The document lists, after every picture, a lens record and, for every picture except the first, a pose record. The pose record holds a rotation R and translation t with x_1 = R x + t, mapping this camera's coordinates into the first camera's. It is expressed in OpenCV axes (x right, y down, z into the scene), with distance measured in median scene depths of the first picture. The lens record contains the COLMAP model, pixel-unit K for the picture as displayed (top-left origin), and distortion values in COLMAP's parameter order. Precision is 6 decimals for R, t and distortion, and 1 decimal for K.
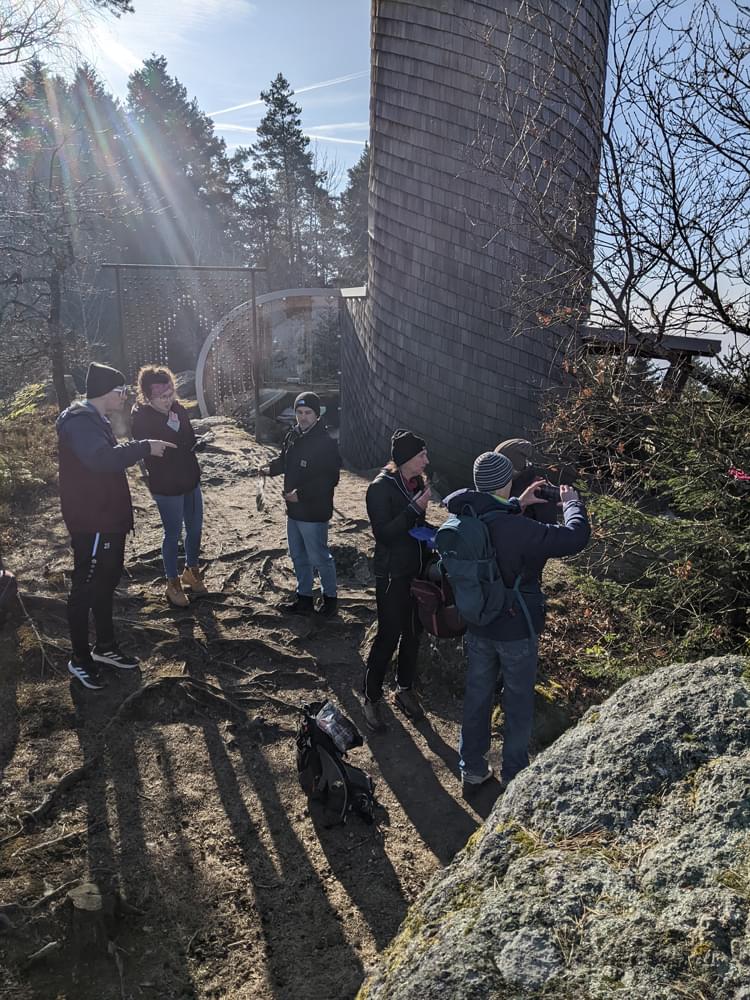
lens RADIAL K [[750.0, 0, 375.0], [0, 750.0, 500.0], [0, 0, 1]] dist [0.026372, -0.130156]
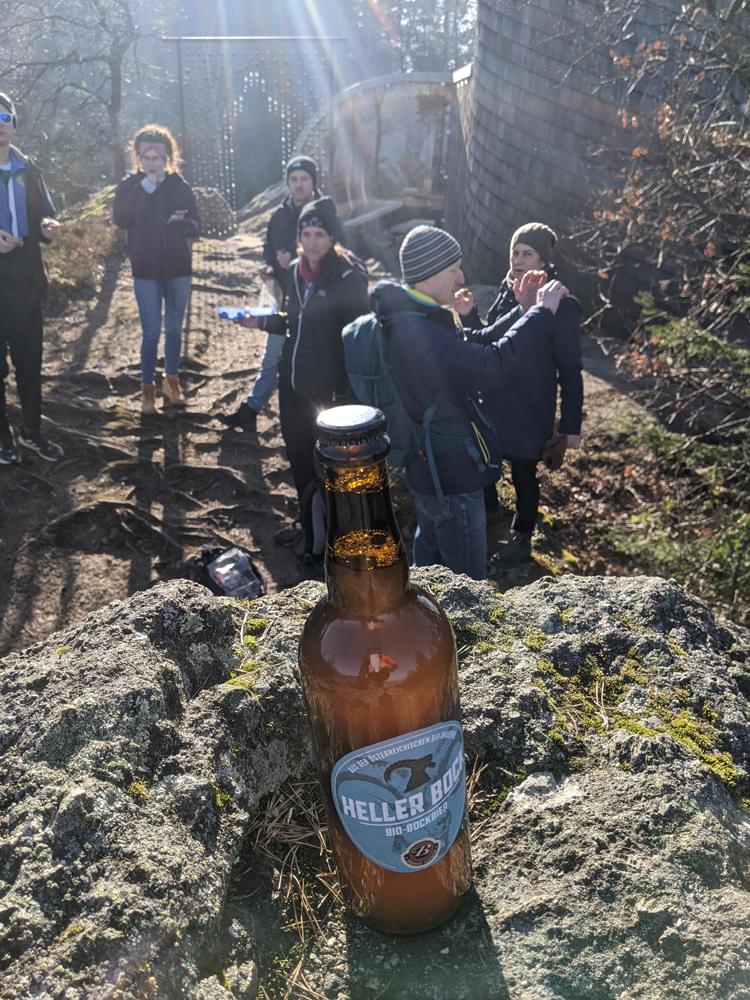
lens RADIAL K [[750.0, 0, 375.0], [0, 750.0, 500.0], [0, 0, 1]] dist [0.026372, -0.130156]
pose [[0.976529, 0.094403, -0.193595, 0.176646], [-0.051145, 0.974755, 0.217340, 0.022917], [0.209225, -0.202337, 0.956705, 0.194412]]
